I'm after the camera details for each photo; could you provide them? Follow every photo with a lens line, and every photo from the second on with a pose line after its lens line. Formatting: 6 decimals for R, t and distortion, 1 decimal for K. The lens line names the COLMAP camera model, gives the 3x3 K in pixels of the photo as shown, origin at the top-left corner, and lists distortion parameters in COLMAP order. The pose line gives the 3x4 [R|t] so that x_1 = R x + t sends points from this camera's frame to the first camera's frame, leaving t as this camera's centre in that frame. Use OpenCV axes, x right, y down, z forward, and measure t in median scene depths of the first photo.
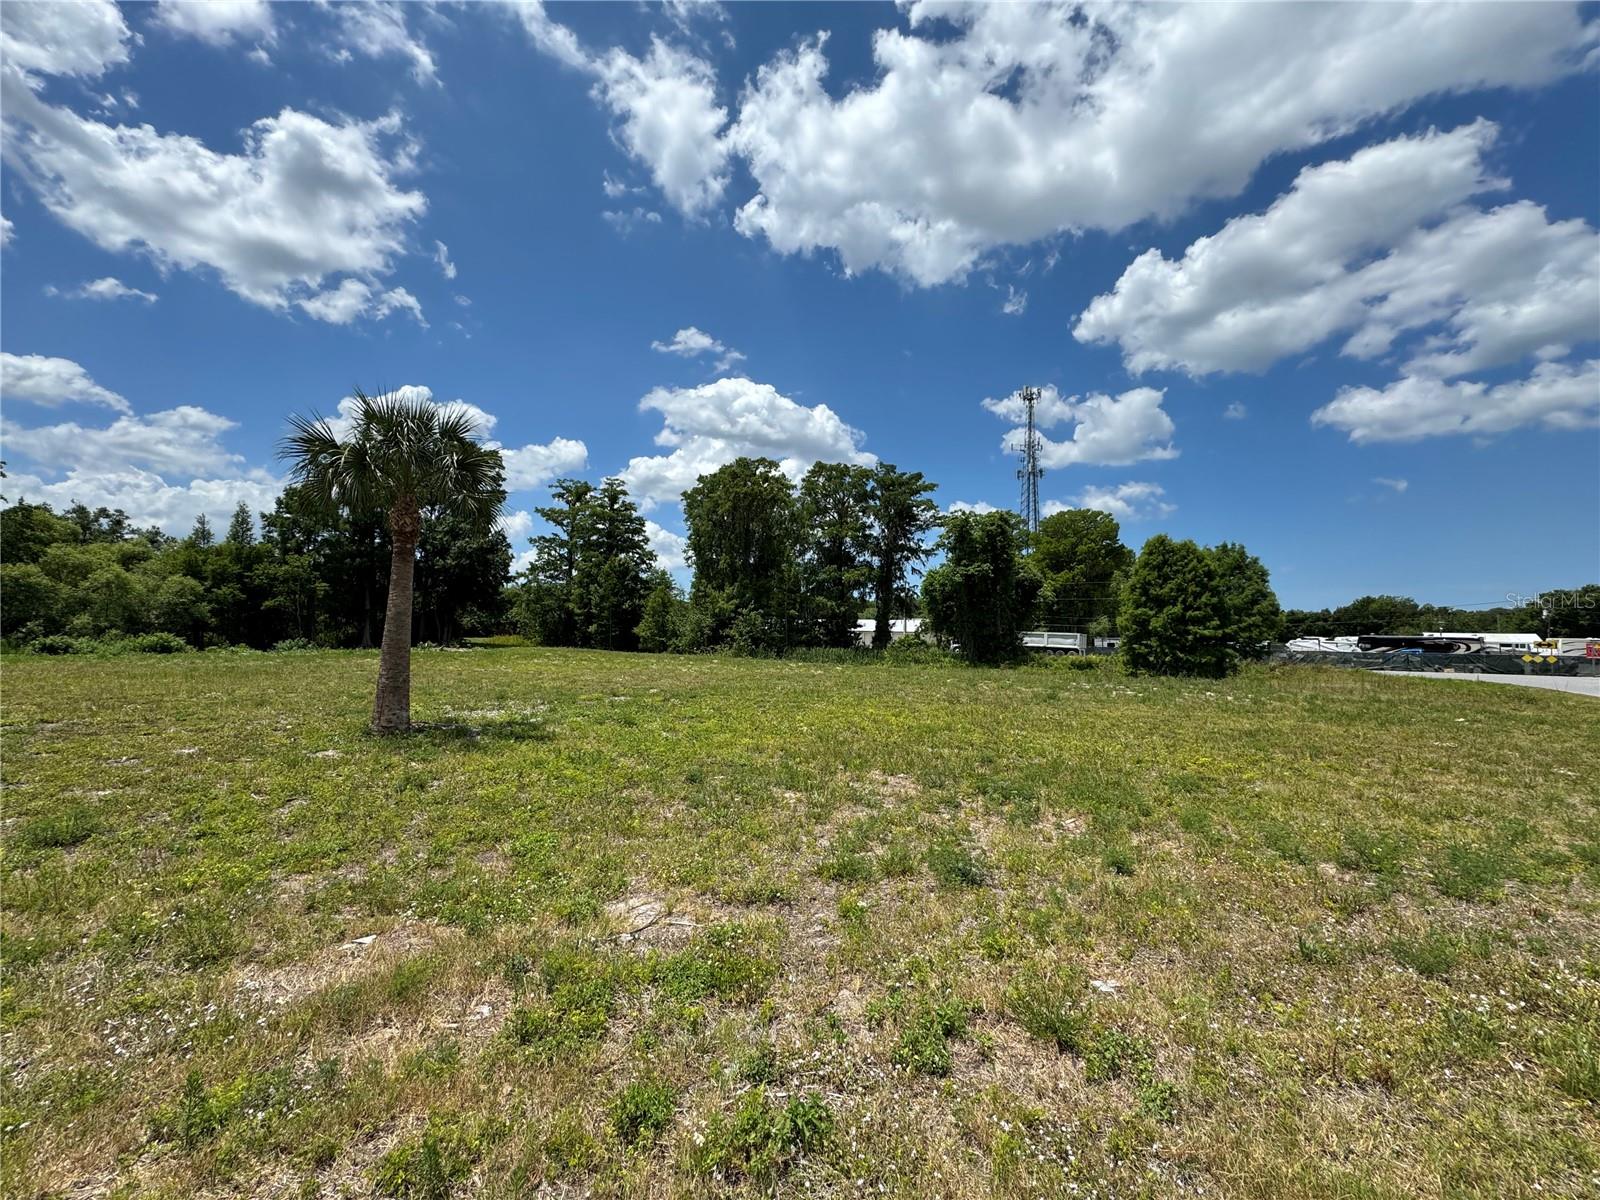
lens RADIAL K [[634.7, 0, 797.7], [0, 634.7, 607.0], [0, 0, 1]] dist [-0.028276, 0.014743]
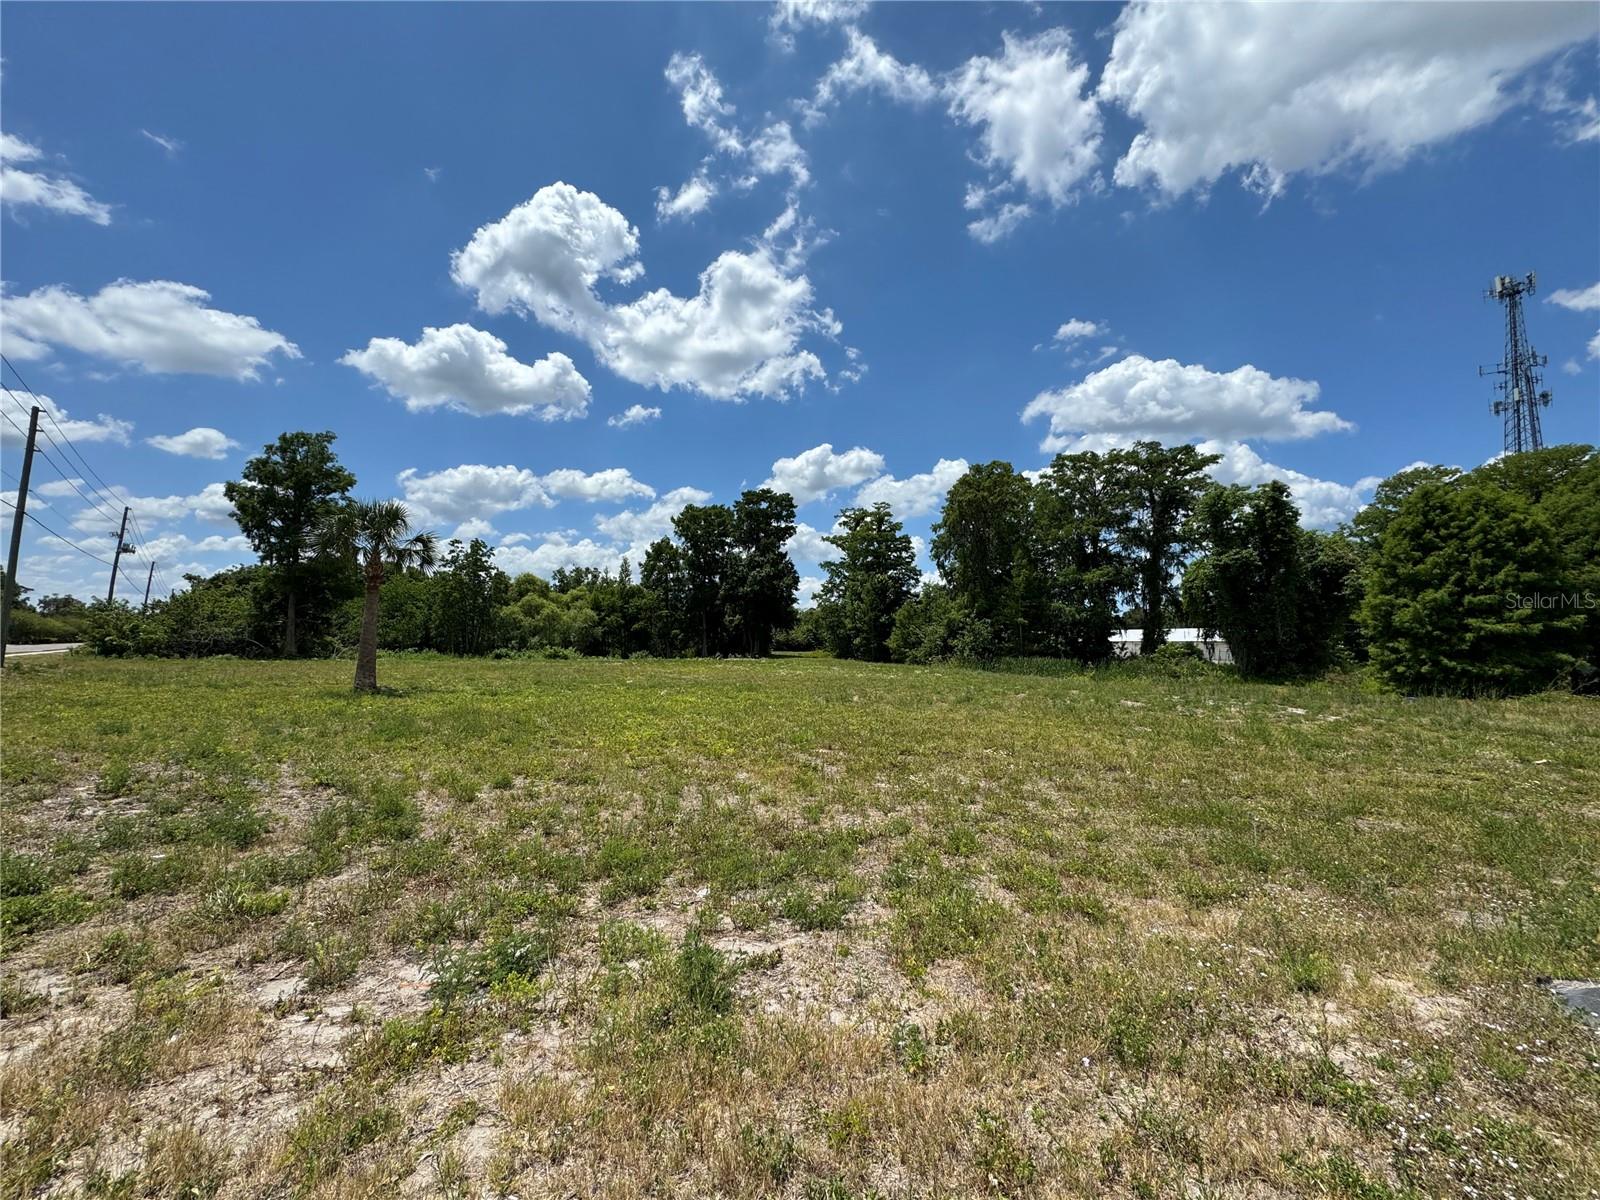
lens RADIAL K [[631.5, 0, 791.1], [0, 631.5, 626.1], [0, 0, 1]] dist [0.001161, 0.000173]
pose [[0.815652, -0.028257, -0.577852, 0.236251], [0.030625, 0.999515, -0.005648, 0.011181], [0.577732, -0.013090, 0.816122, 0.035384]]
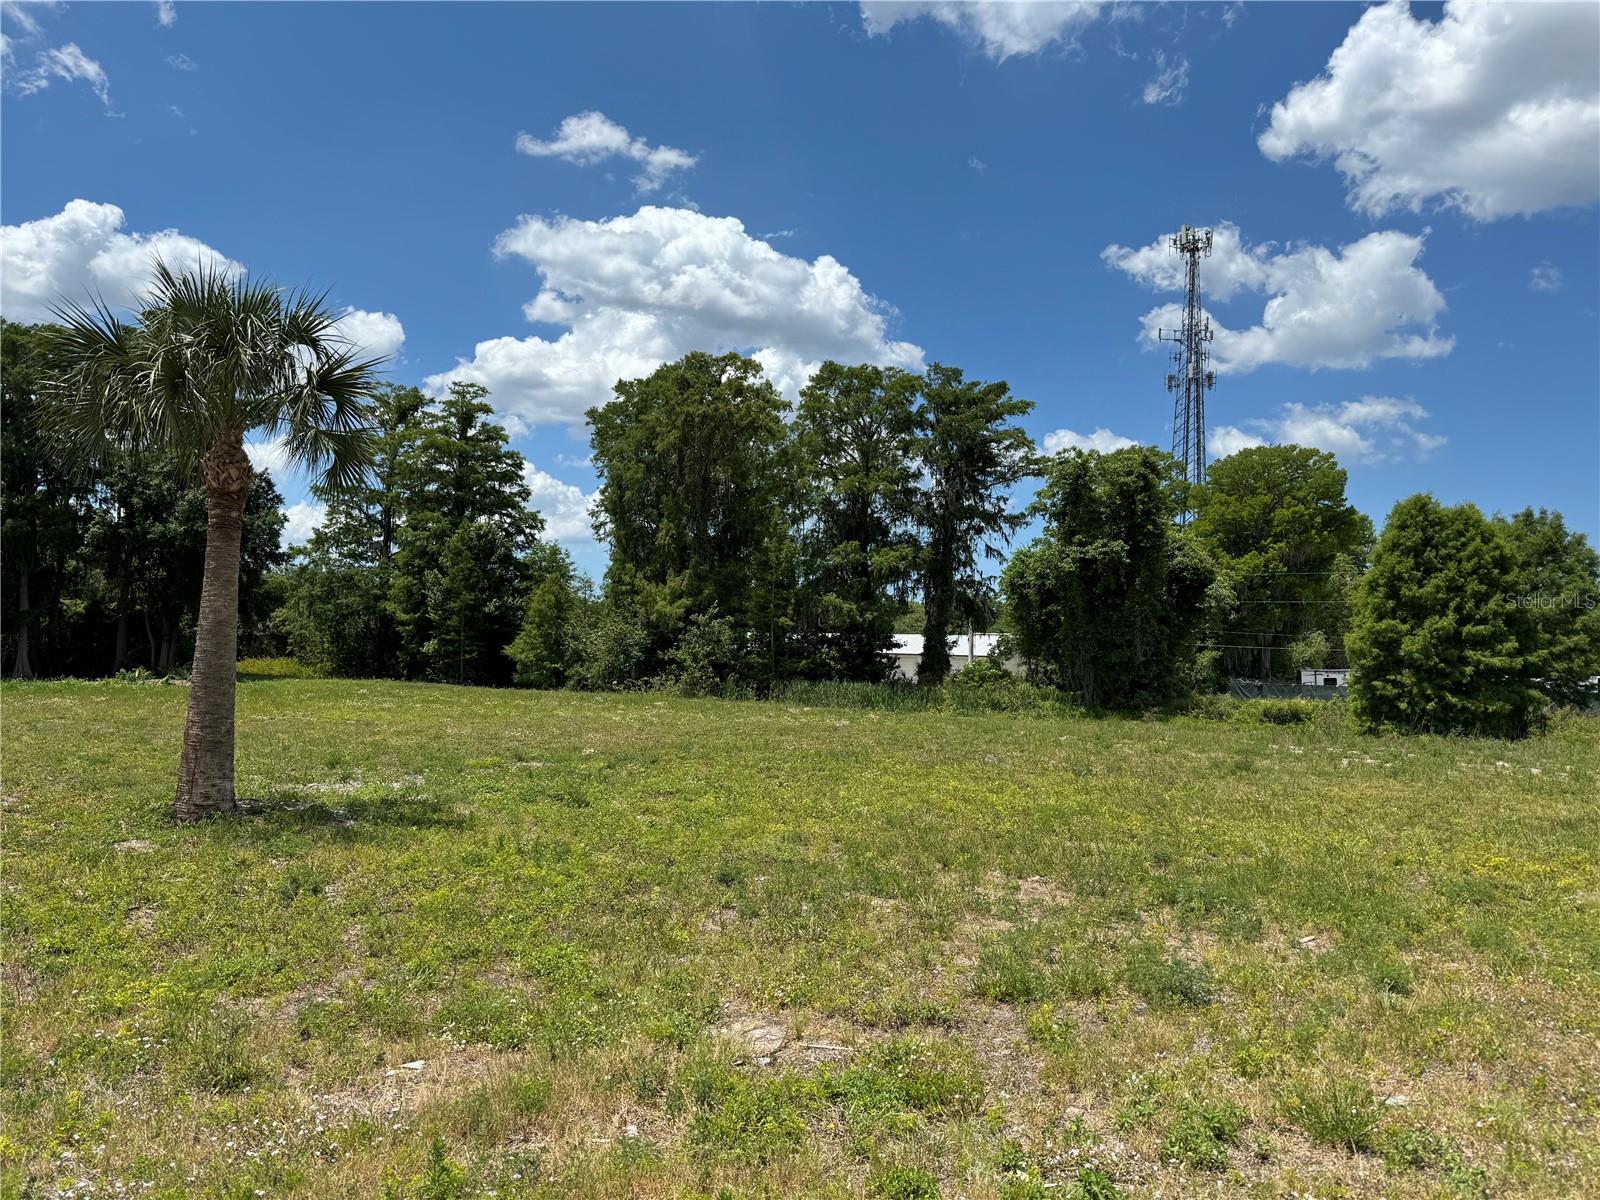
lens RADIAL K [[1111.9, 0, 799.6], [0, 1111.9, 612.1], [0, 0, 1]] dist [0.054048, -0.084276]
pose [[0.999731, 0.007737, 0.021860, -0.014286], [-0.007764, 0.999969, 0.001154, -0.001060], [-0.021850, -0.001323, 0.999760, -0.019642]]
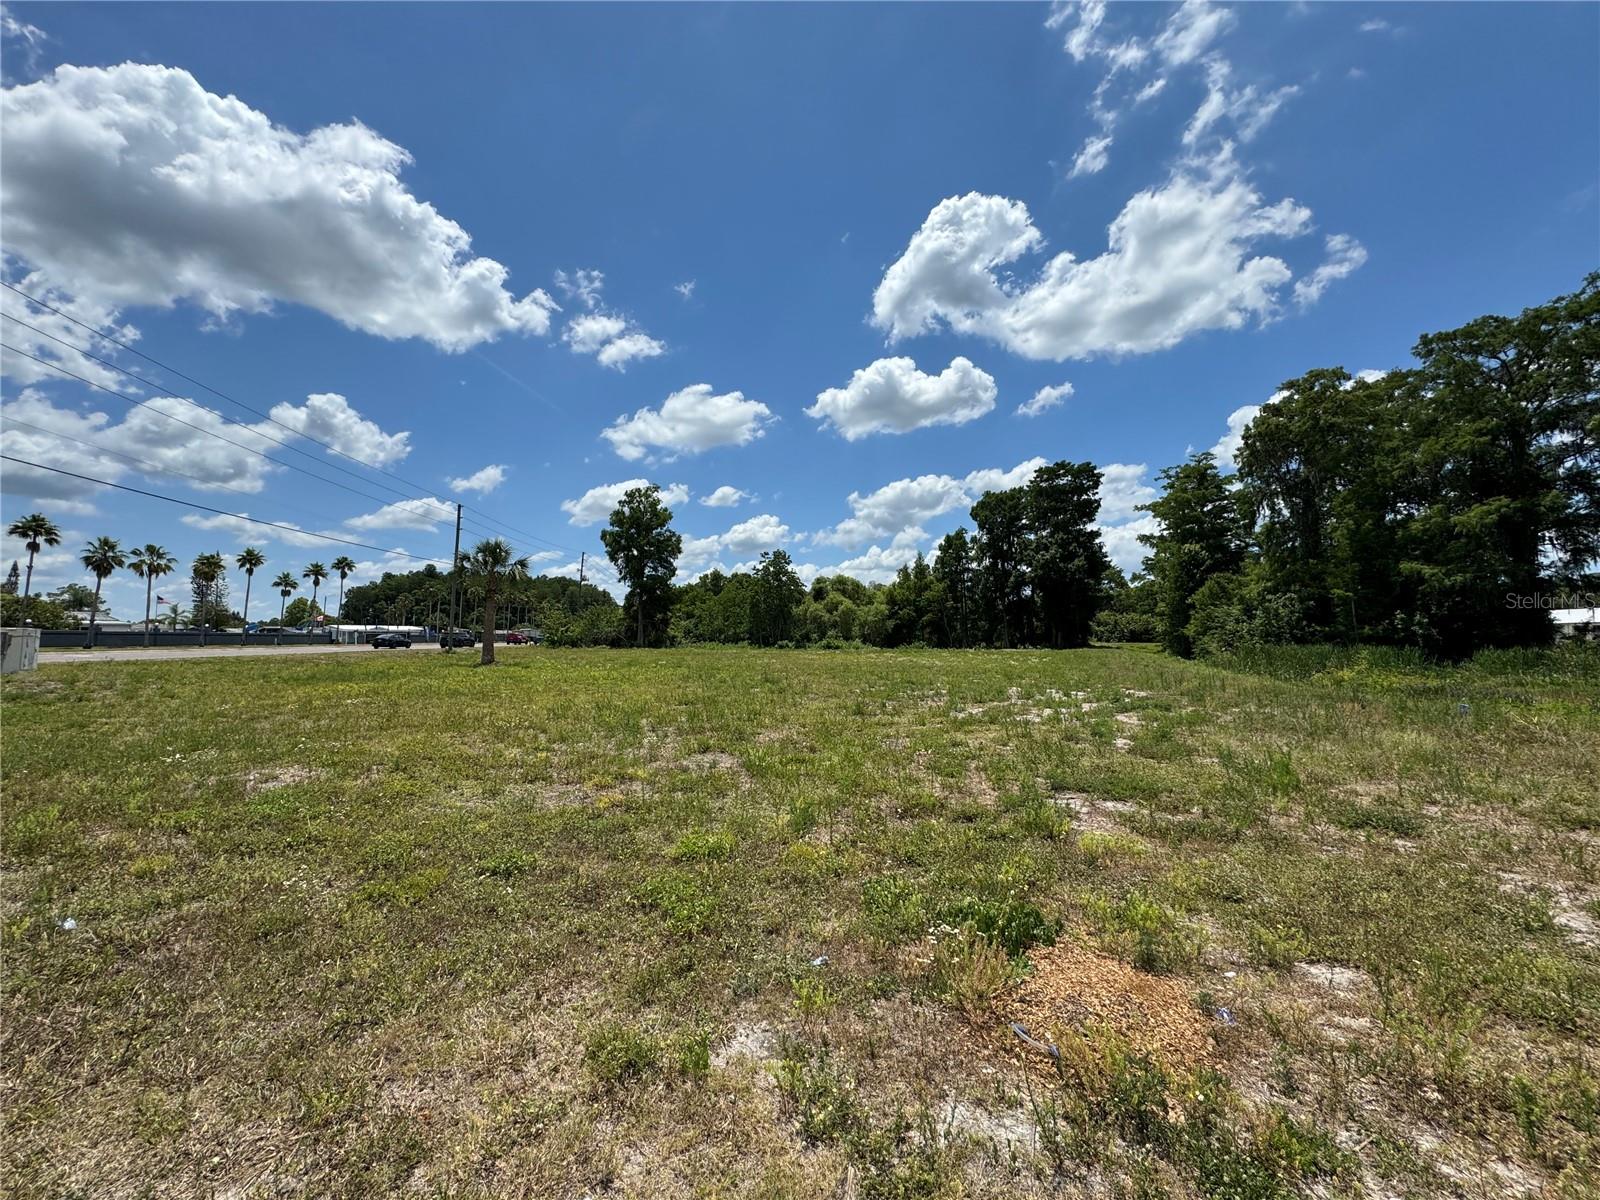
lens RADIAL K [[631.5, 0, 791.1], [0, 631.5, 626.1], [0, 0, 1]] dist [0.001161, 0.000173]
pose [[0.289473, -0.038854, -0.956397, 0.418647], [0.047574, 0.998525, -0.026166, 0.031270], [0.956003, -0.037925, 0.290895, 0.246282]]
